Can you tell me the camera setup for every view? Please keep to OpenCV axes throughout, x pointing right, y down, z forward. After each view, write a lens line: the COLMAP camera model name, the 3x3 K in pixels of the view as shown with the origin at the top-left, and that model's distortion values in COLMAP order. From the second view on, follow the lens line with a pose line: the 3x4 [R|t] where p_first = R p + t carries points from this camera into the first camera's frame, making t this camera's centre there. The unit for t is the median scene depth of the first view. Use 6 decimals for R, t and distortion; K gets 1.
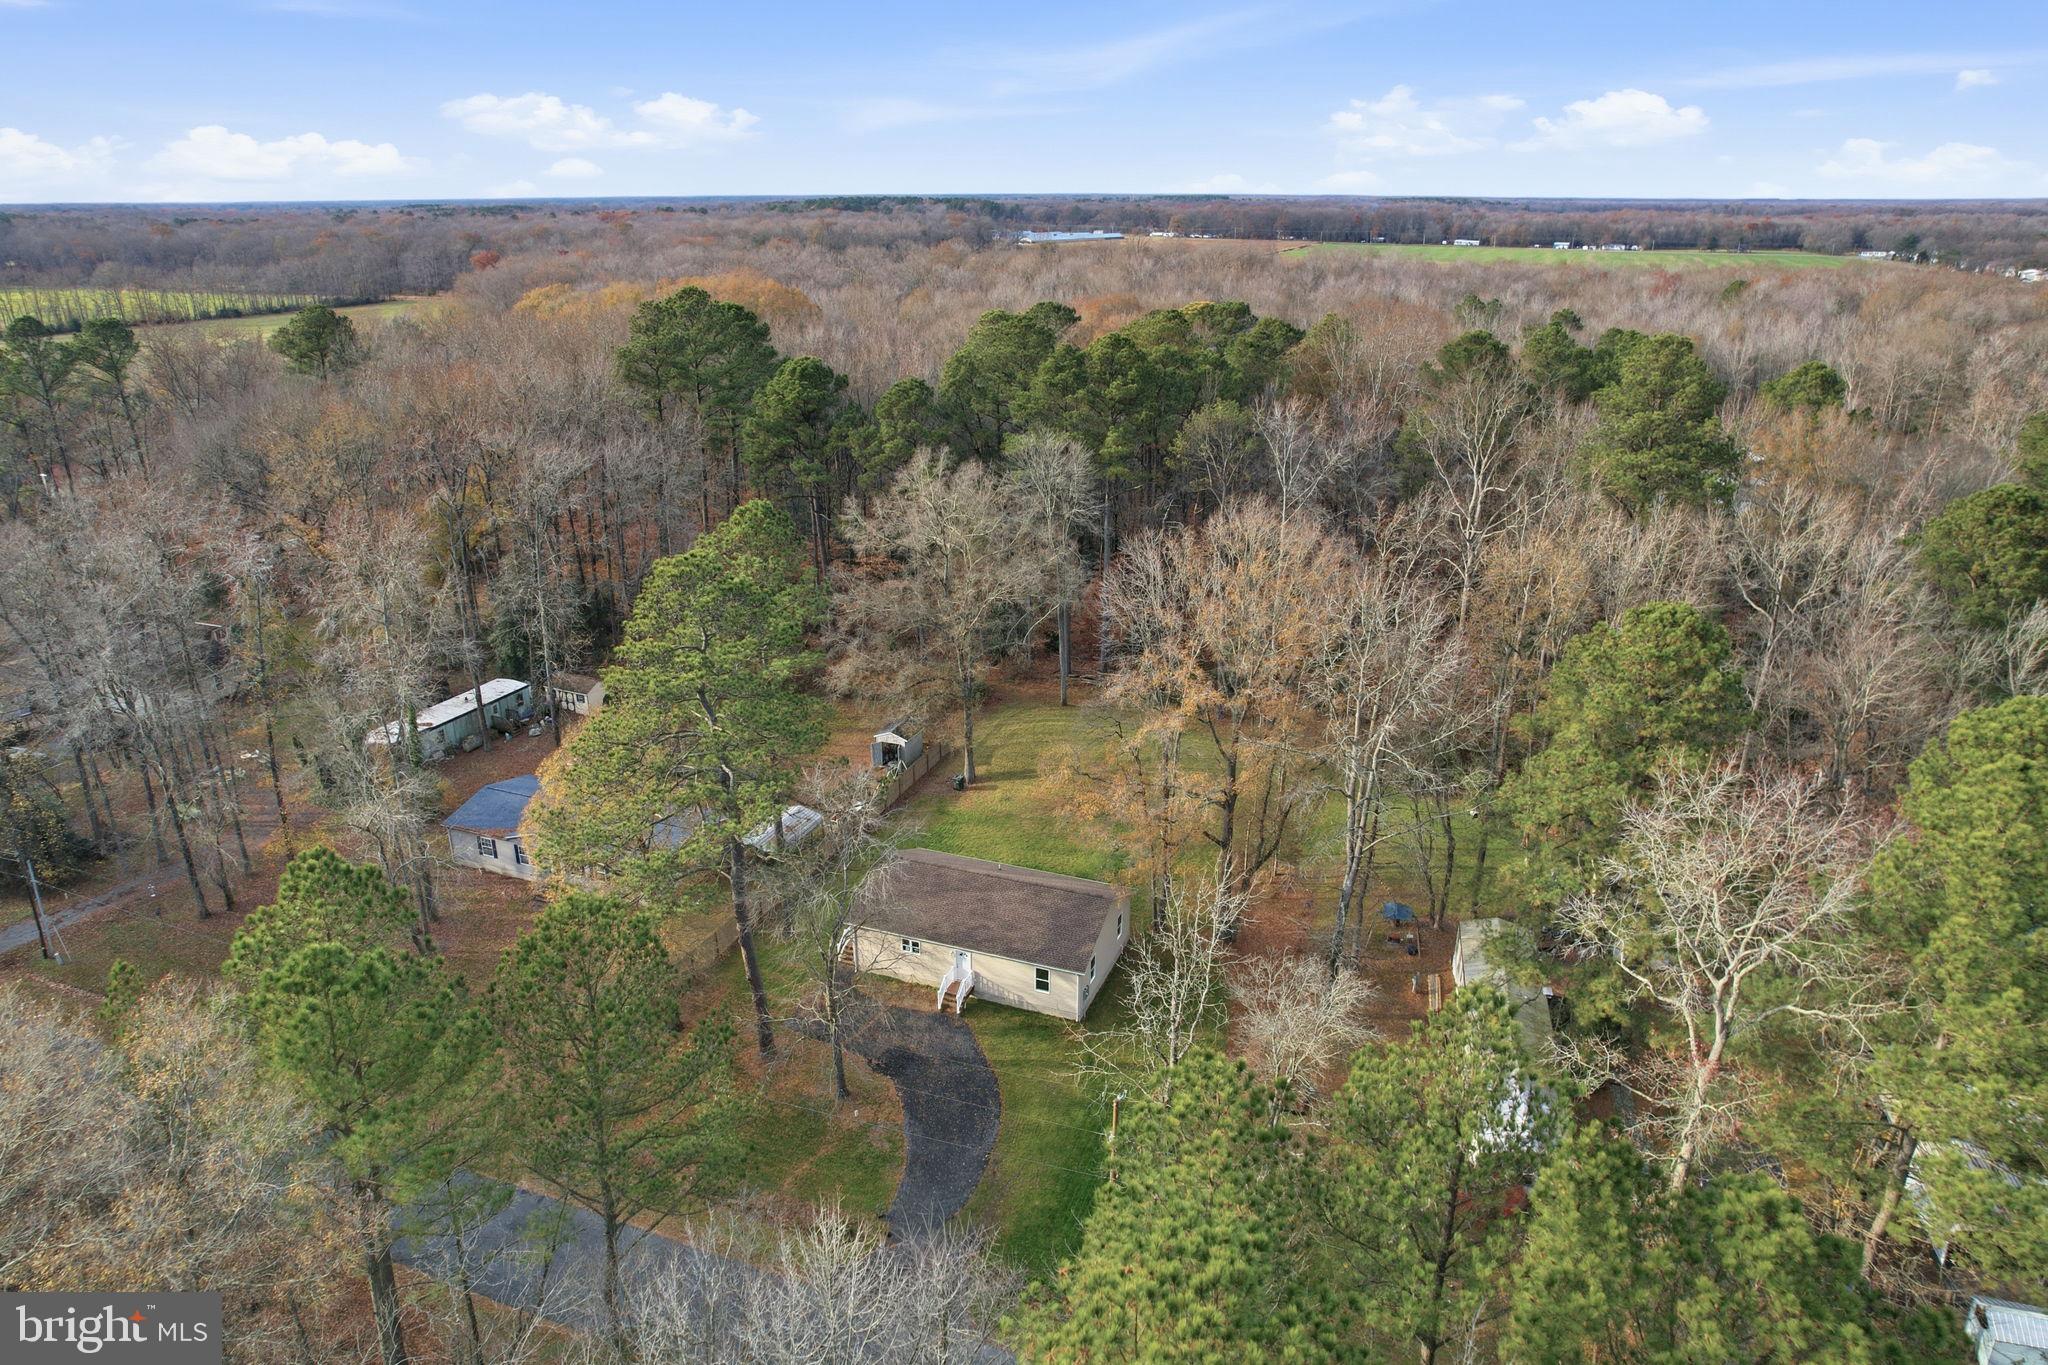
lens RADIAL K [[1276.1, 0, 1054.8], [0, 1276.1, 674.4], [0, 0, 1]] dist [-0.038701, 0.003058]
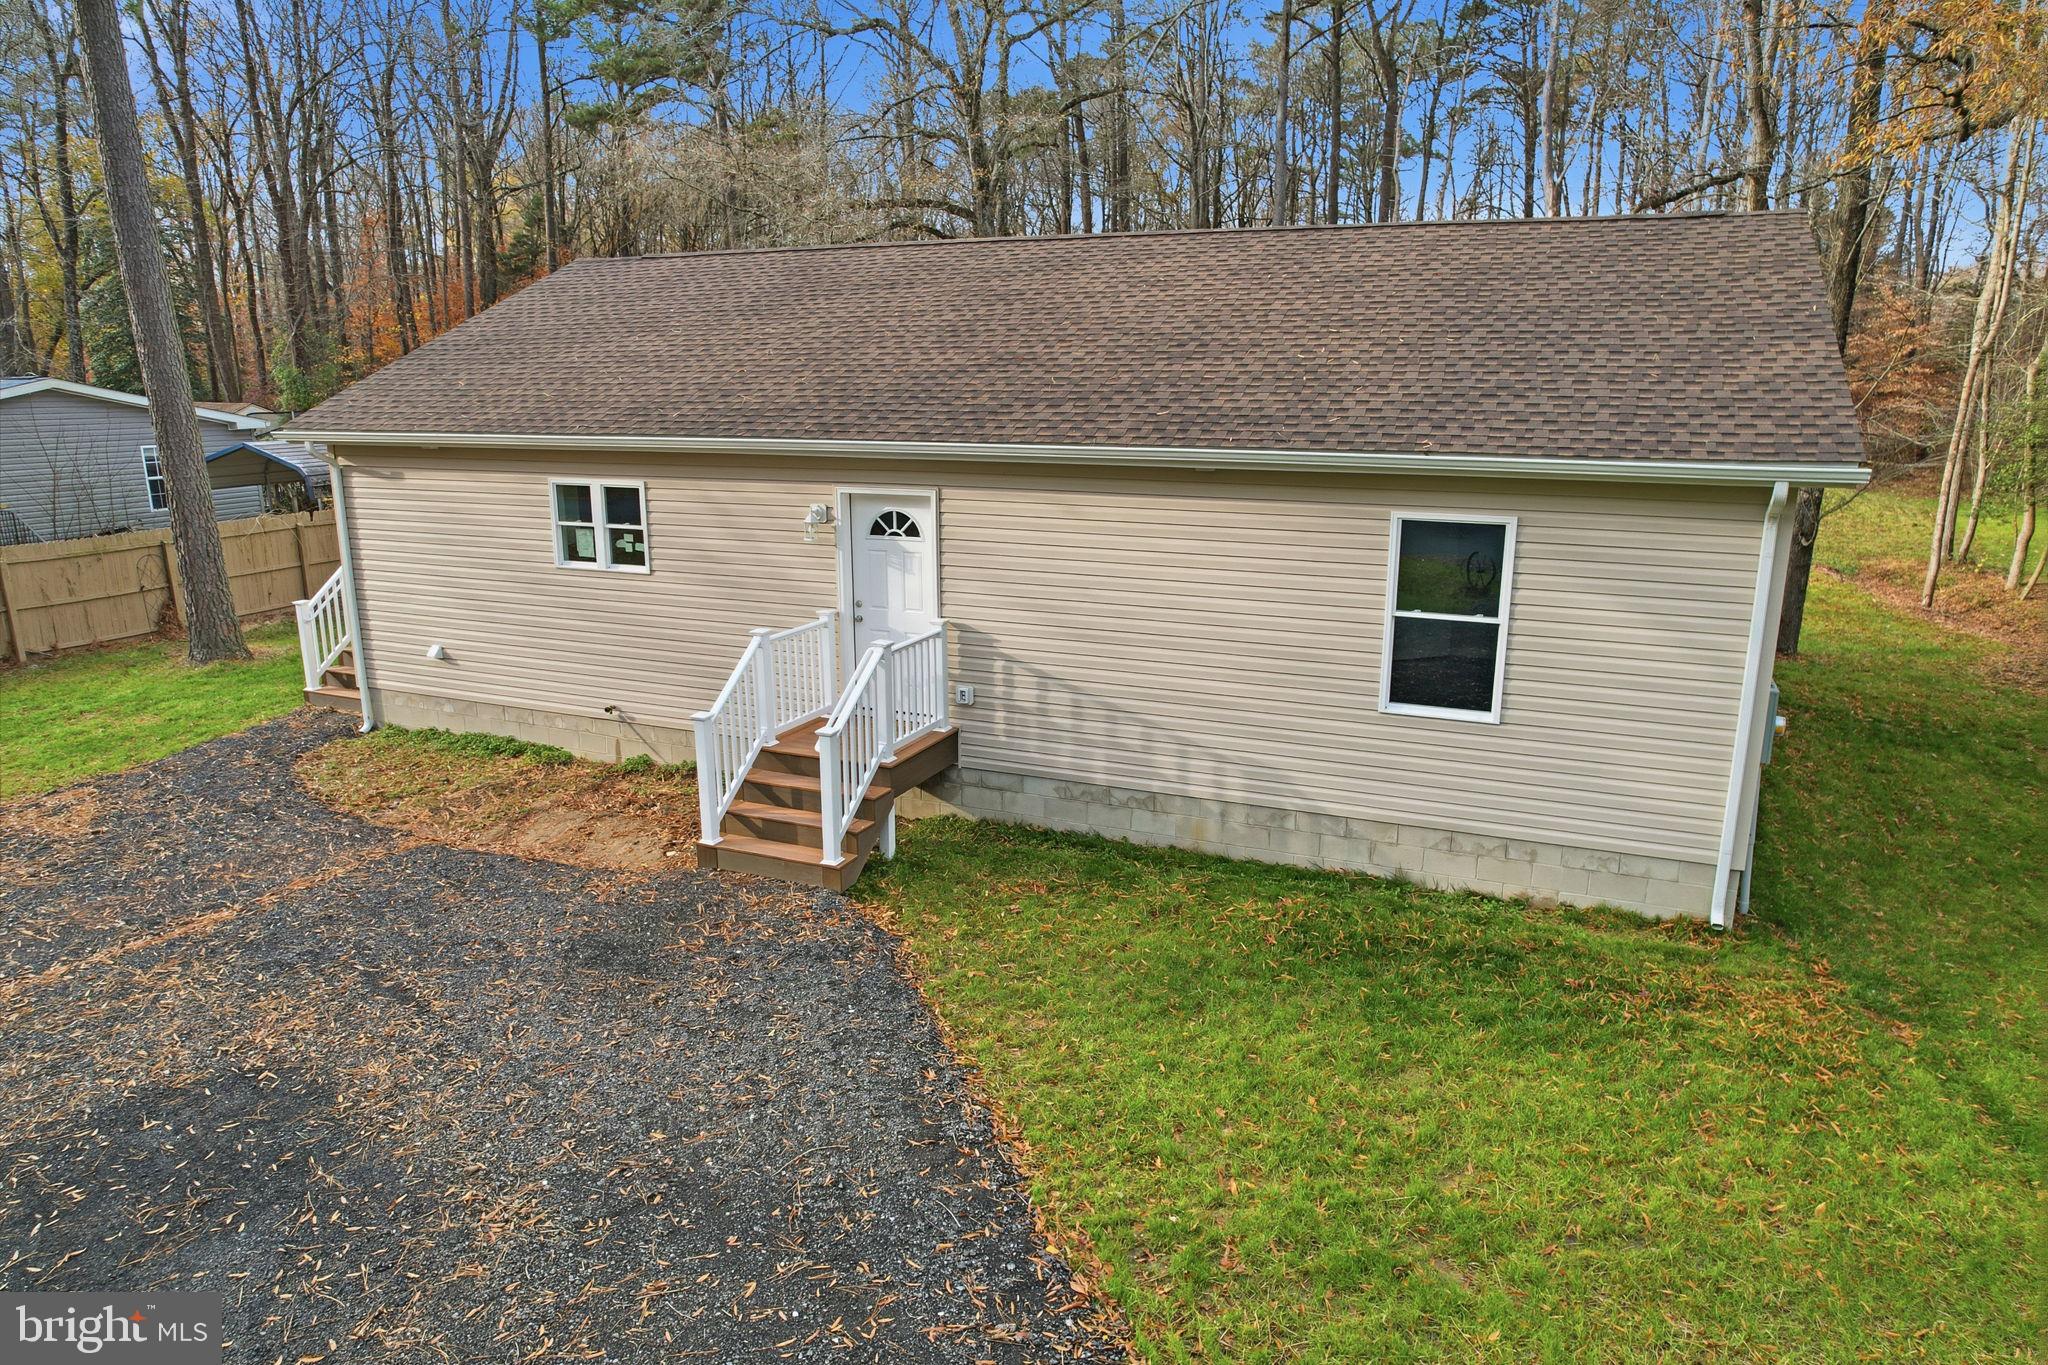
lens RADIAL K [[1276.1, 0, 1054.8], [0, 1276.1, 674.4], [0, 0, 1]] dist [-0.038701, 0.003058]
pose [[0.999344, 0.005023, -0.035857, -0.046088], [-0.009196, 0.993066, -0.117200, 0.258879], [0.035020, 0.117453, 0.992461, 0.851889]]
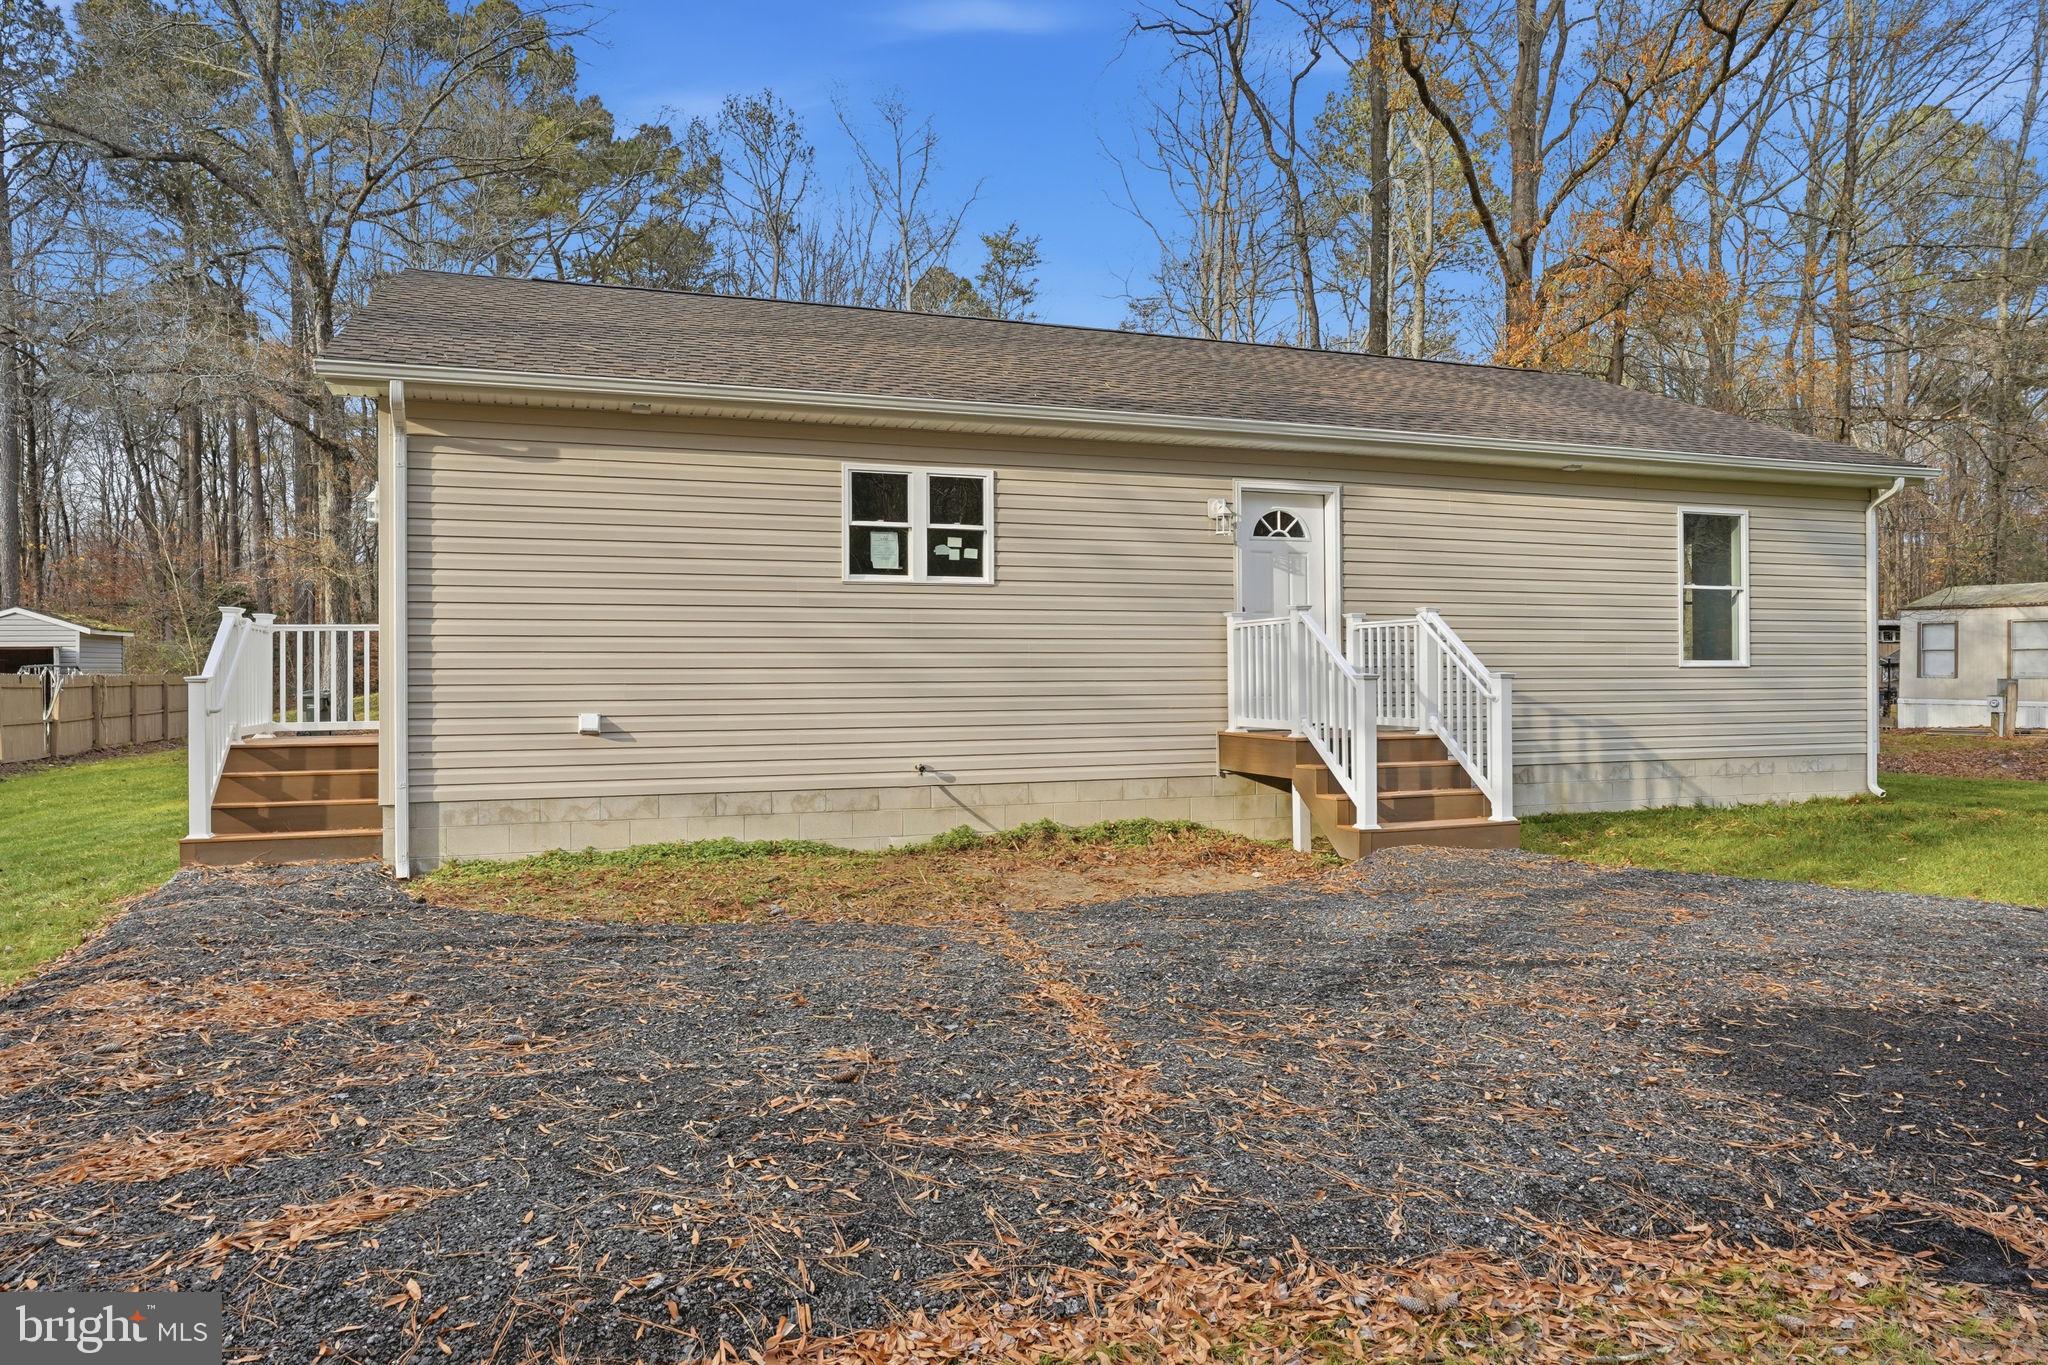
lens RADIAL K [[1250.4, 0, 1020.7], [0, 1250.4, 656.5], [0, 0, 1]] dist [-0.032745, 0.033147]
pose [[0.770067, 0.000317, 0.637963, -0.193265], [0.227331, 0.934220, -0.274869, 0.271127], [-0.596085, 0.356697, 0.719340, 0.923429]]
